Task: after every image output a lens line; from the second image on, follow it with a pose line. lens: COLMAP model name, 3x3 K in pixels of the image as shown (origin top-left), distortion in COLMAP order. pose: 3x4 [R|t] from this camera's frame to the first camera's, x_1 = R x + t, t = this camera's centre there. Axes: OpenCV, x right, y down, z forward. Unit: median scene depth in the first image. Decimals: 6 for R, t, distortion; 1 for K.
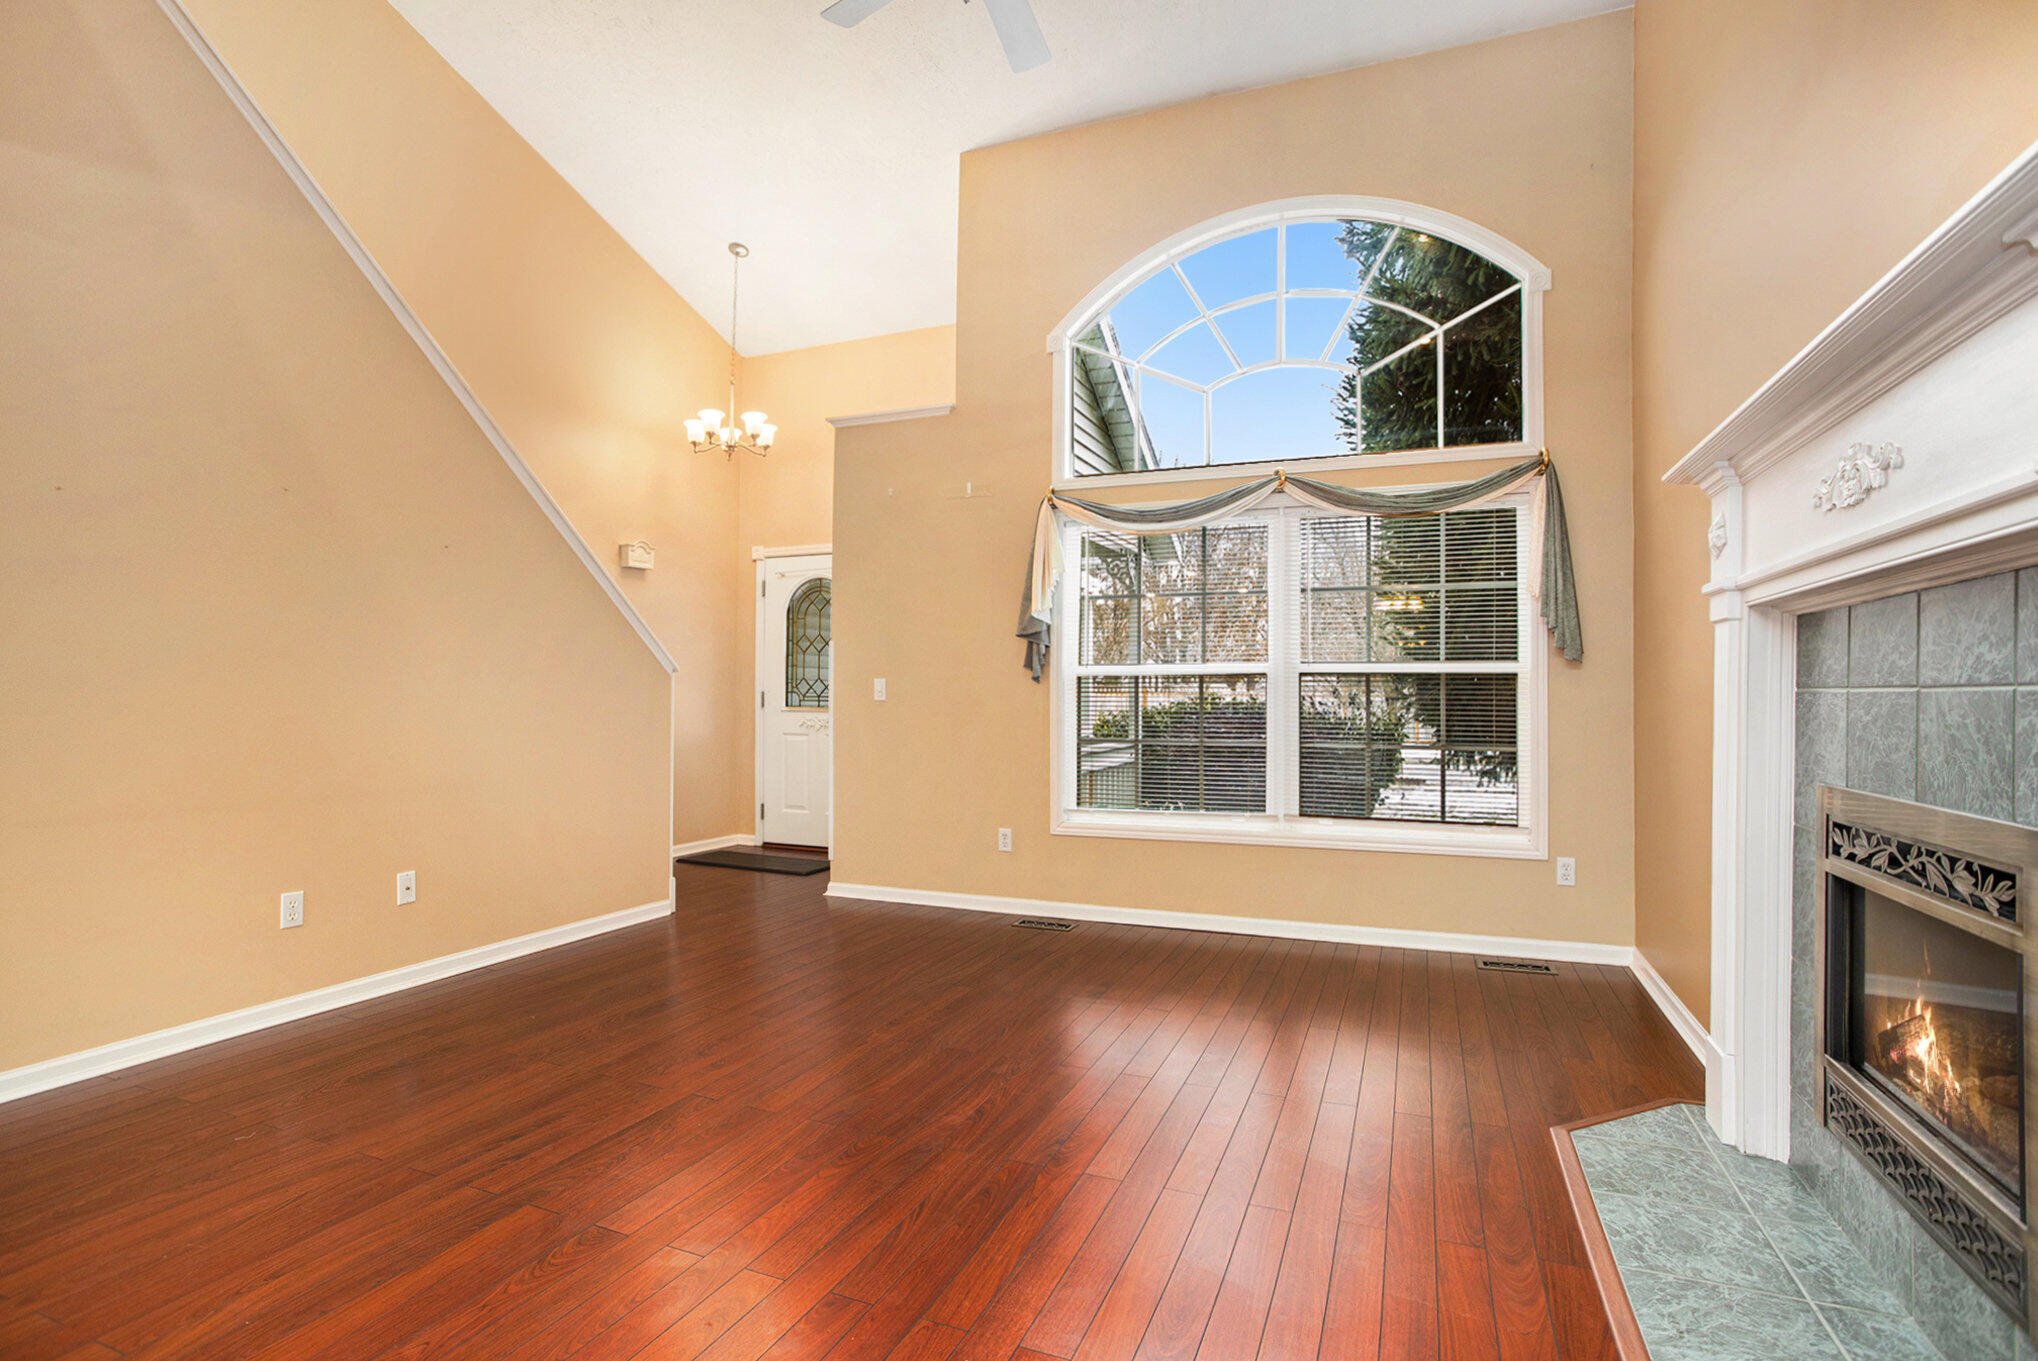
lens RADIAL K [[1020.4, 0, 1004.4], [0, 1020.4, 667.7], [0, 0, 1]] dist [-0.090353, 0.035109]
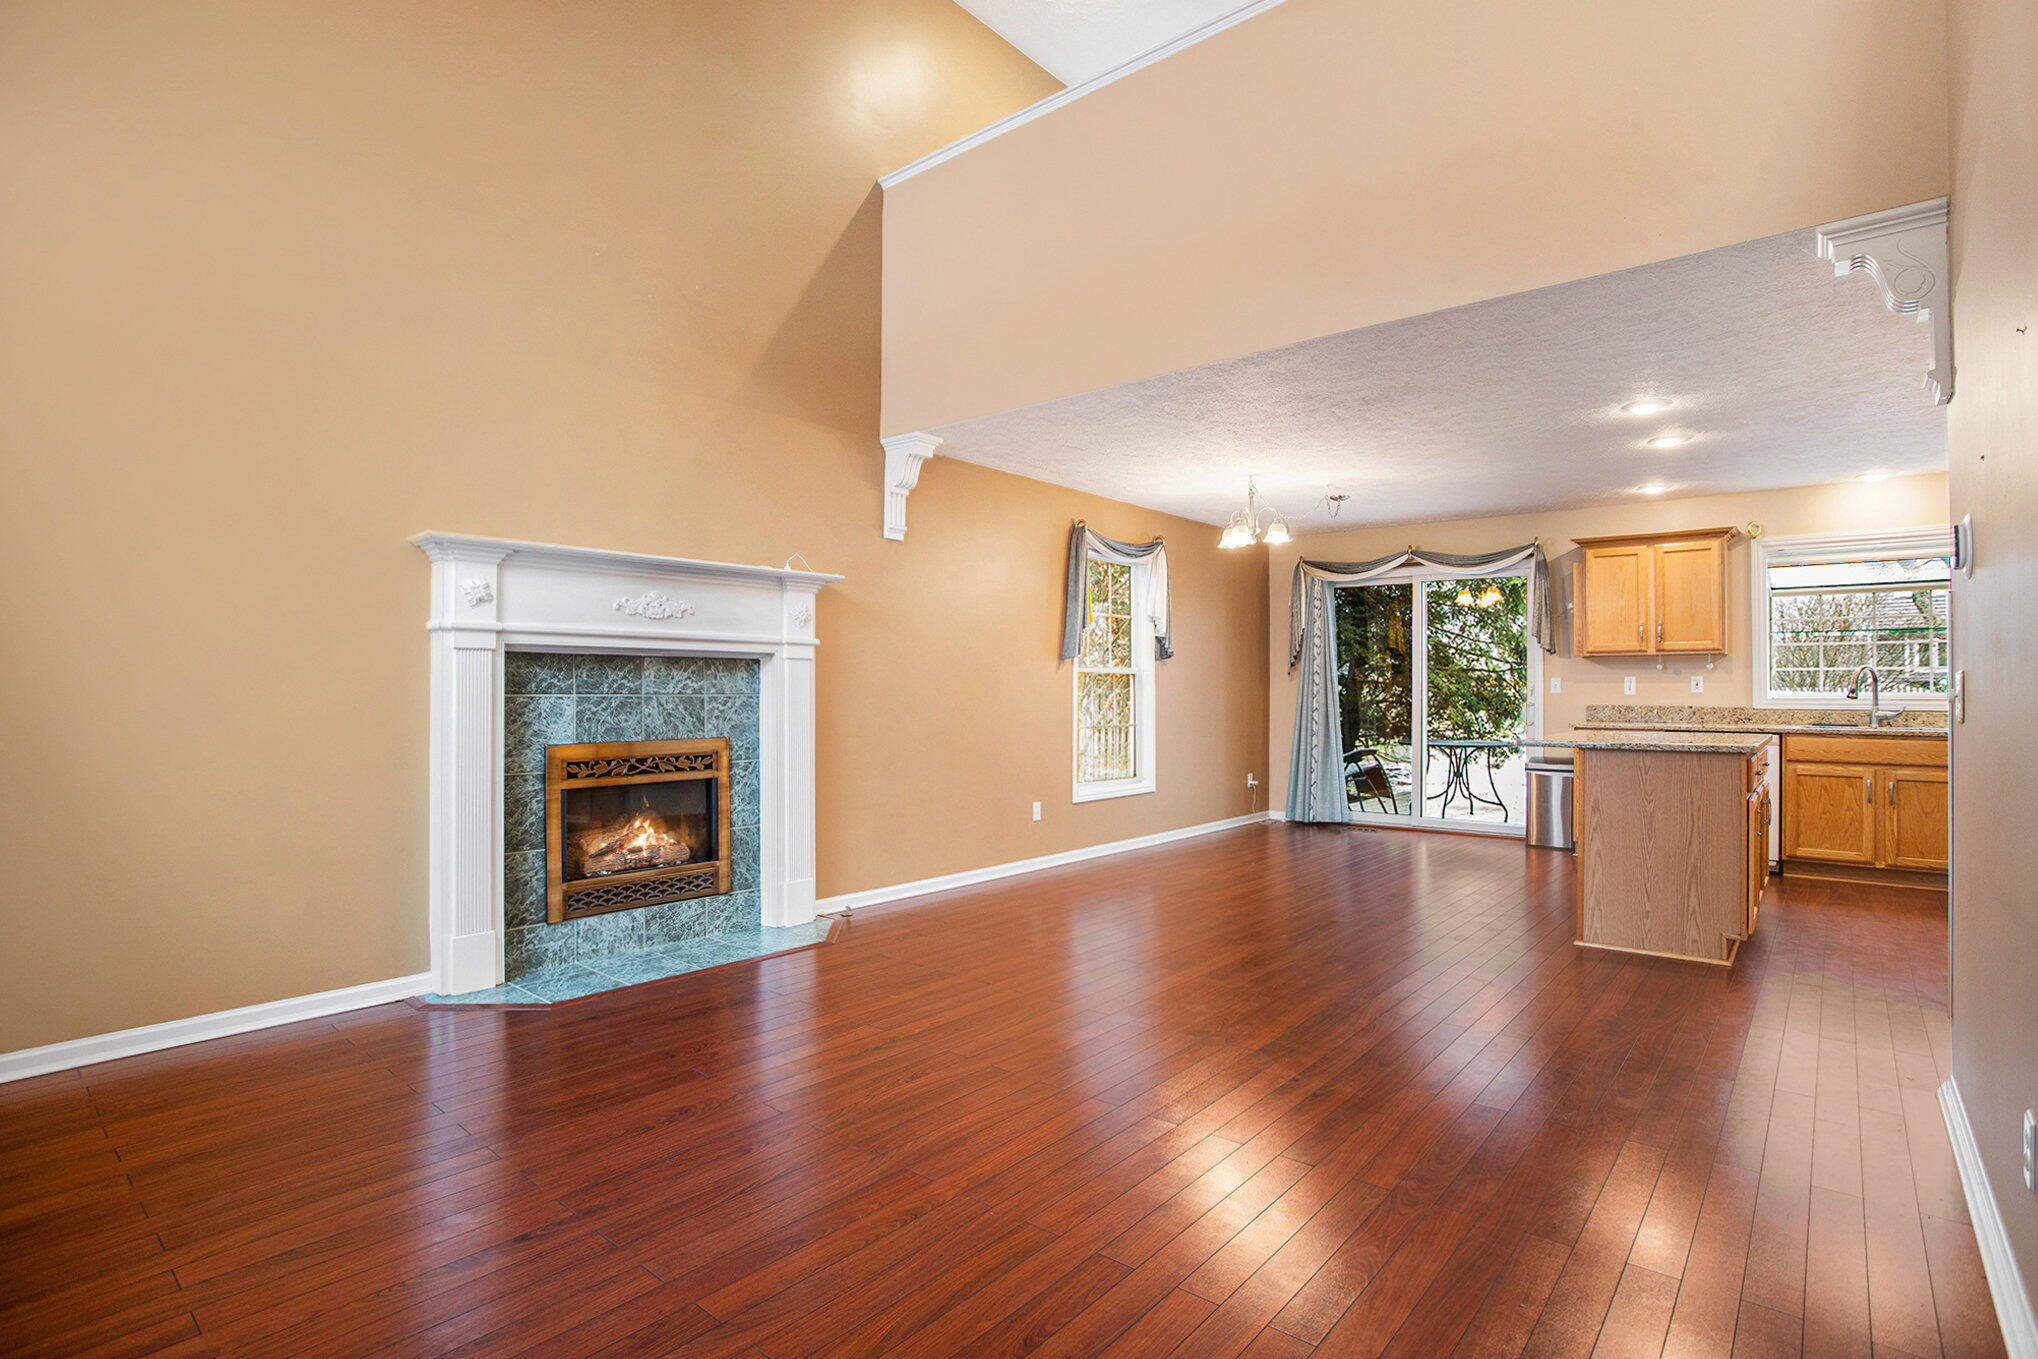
lens RADIAL K [[992.4, 0, 1019.0], [0, 992.4, 679.5], [0, 0, 1]] dist [-0.038016, 0.000270]
pose [[-0.960865, -0.002611, 0.277004, -0.301700], [-0.012993, 0.999280, -0.035650, 0.025838], [-0.276711, -0.037854, -0.960207, 1.397088]]
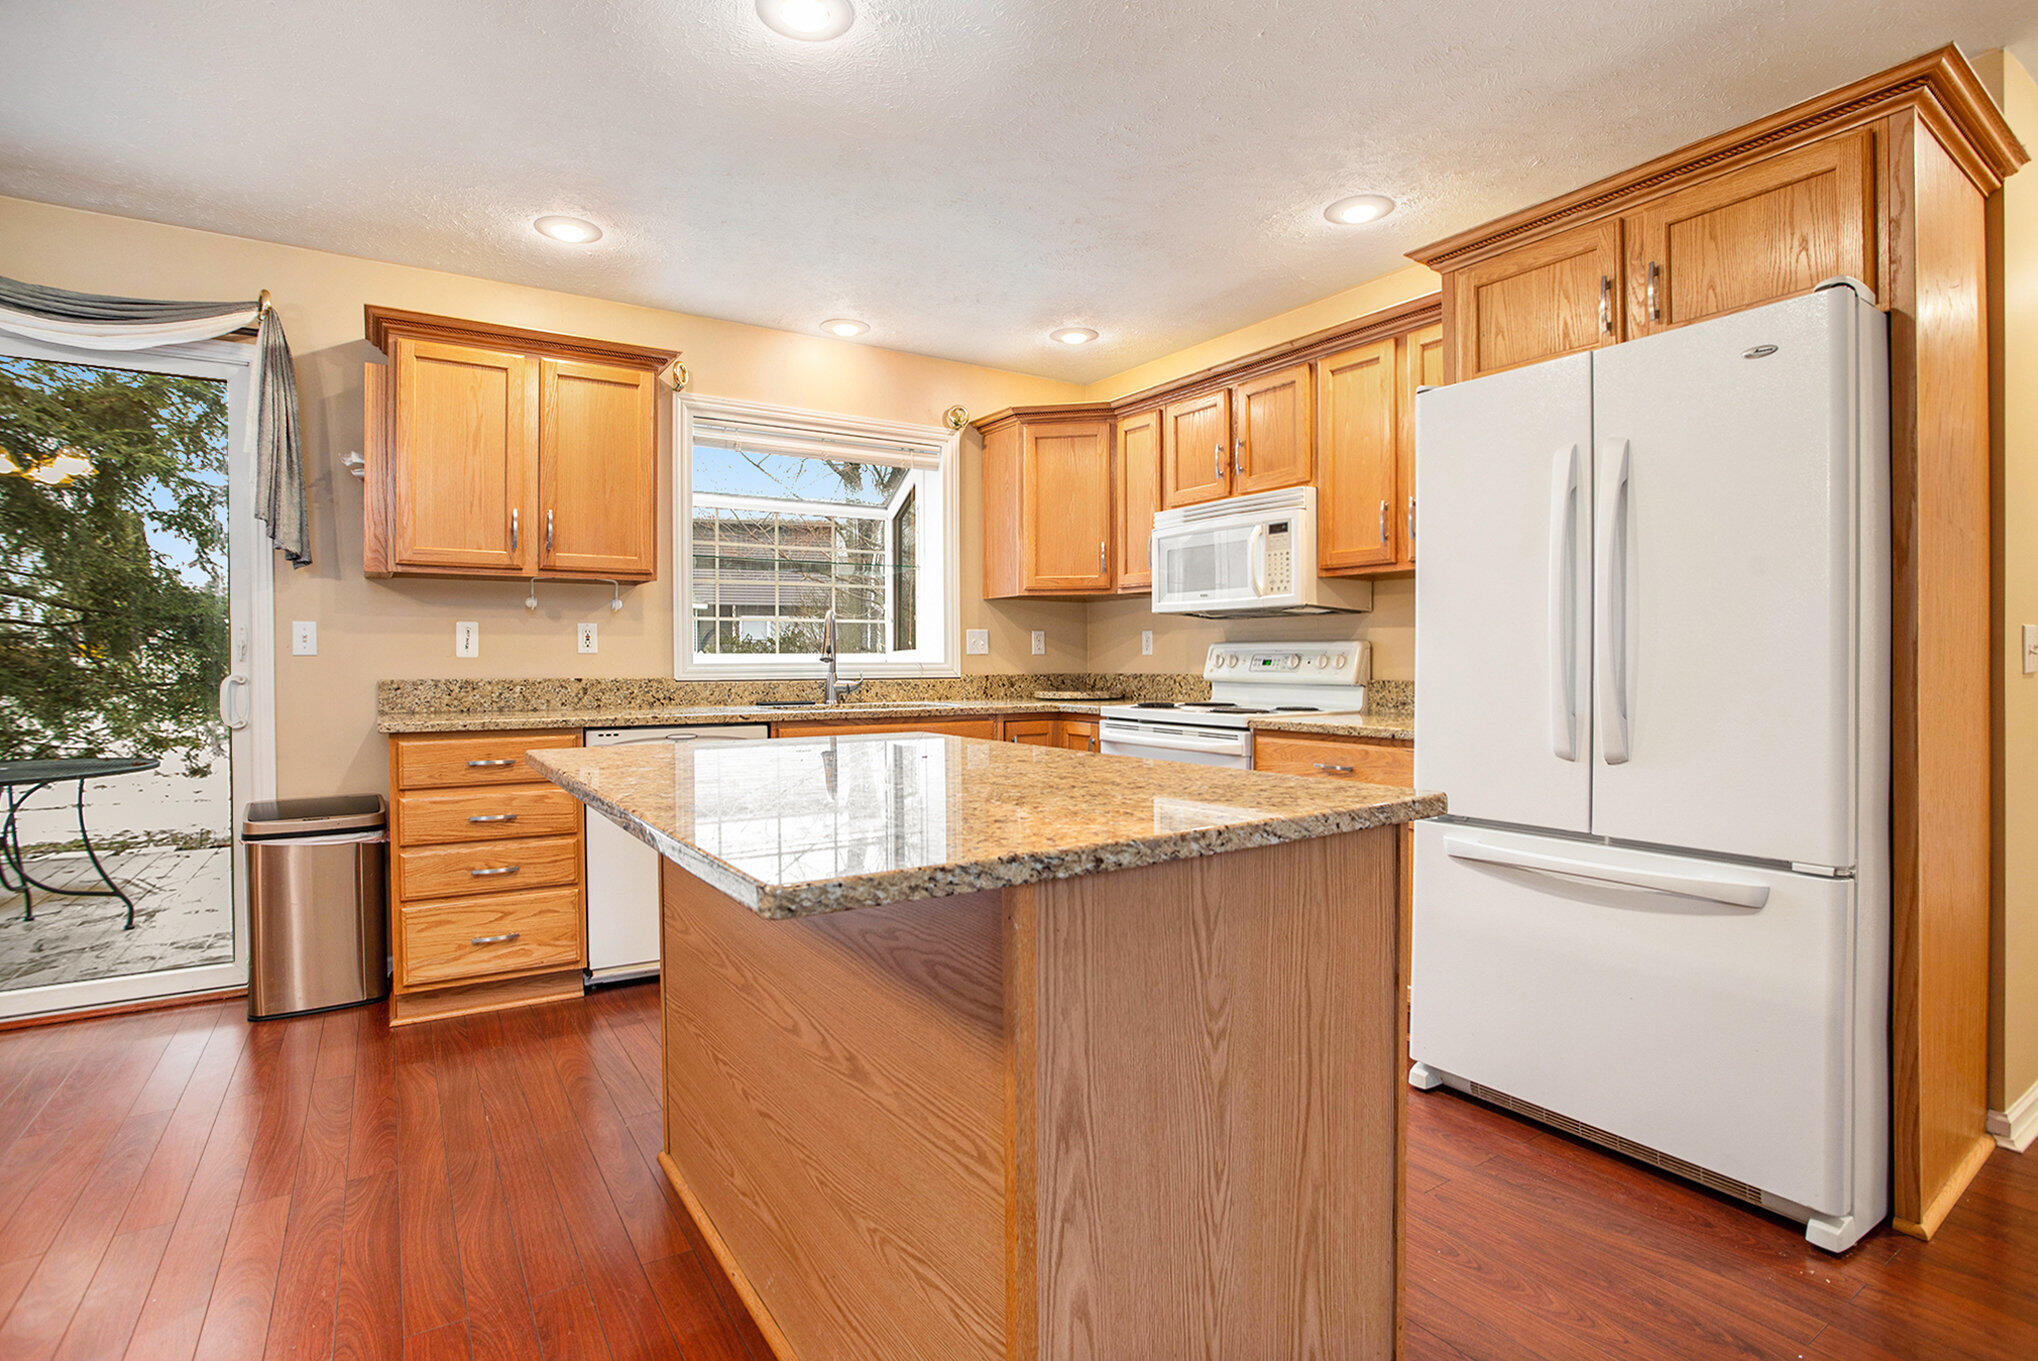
lens RADIAL K [[1008.4, 0, 1019.0], [0, 1008.4, 680.5], [0, 0, 1]] dist [-0.035073, 0.000368]
pose [[-0.549351, 0.013473, -0.835483, -0.399847], [0.022463, 0.999747, 0.001352, 0.005402], [0.835290, -0.018025, -0.549514, 0.241843]]
